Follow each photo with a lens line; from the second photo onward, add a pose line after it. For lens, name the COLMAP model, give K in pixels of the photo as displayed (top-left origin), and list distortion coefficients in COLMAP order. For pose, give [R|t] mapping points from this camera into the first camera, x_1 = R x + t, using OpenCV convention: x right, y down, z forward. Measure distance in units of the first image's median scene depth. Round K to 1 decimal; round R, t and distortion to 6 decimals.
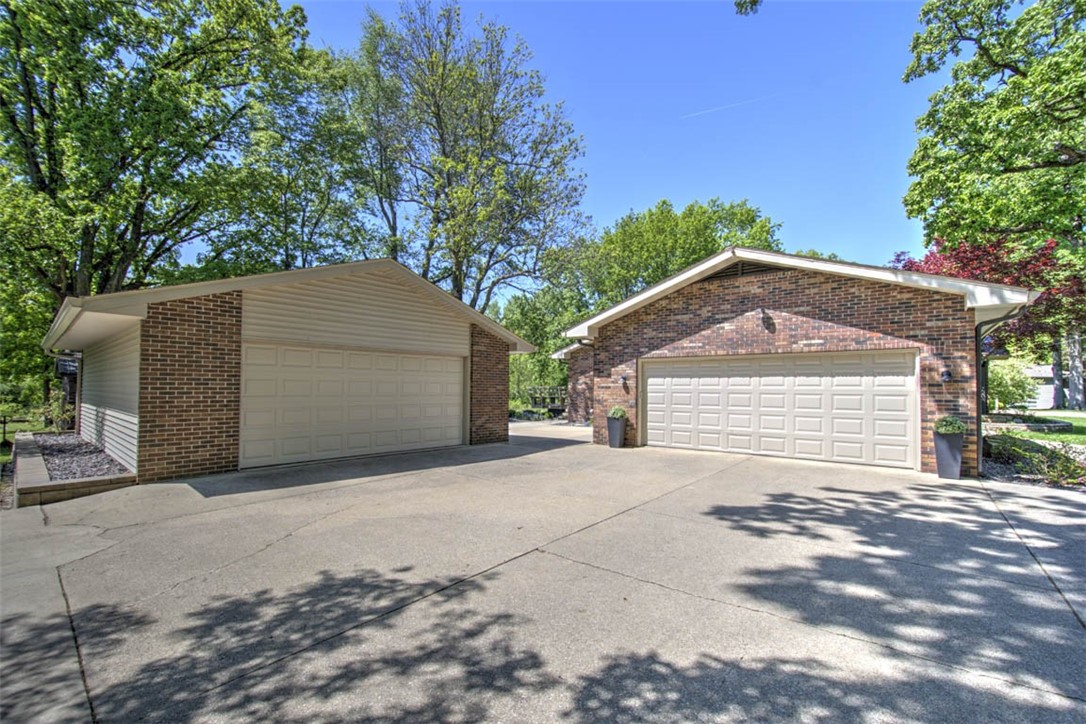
lens RADIAL K [[466.5, 0, 542.3], [0, 466.5, 375.3], [0, 0, 1]] dist [0.000379, -0.000043]
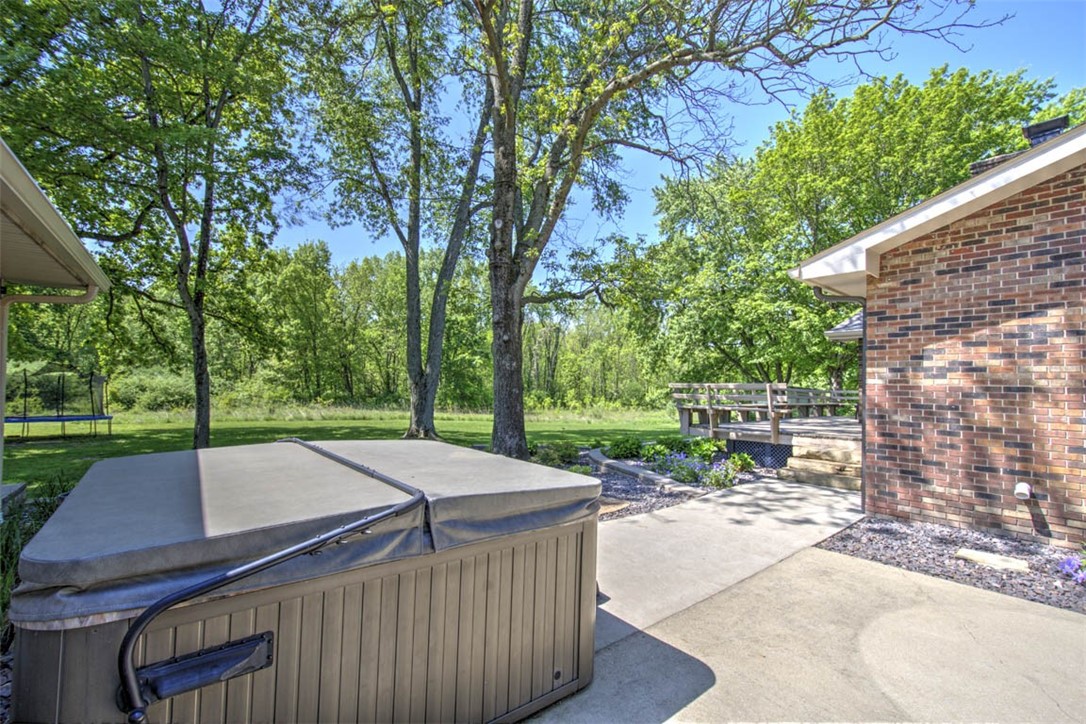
lens RADIAL K [[466.5, 0, 542.3], [0, 466.5, 375.3], [0, 0, 1]] dist [0.000379, -0.000043]
pose [[0.981875, 0.007760, -0.189372, -0.079482], [-0.007513, 0.999970, 0.002022, 0.021477], [0.189382, -0.000563, 0.981903, 0.712620]]
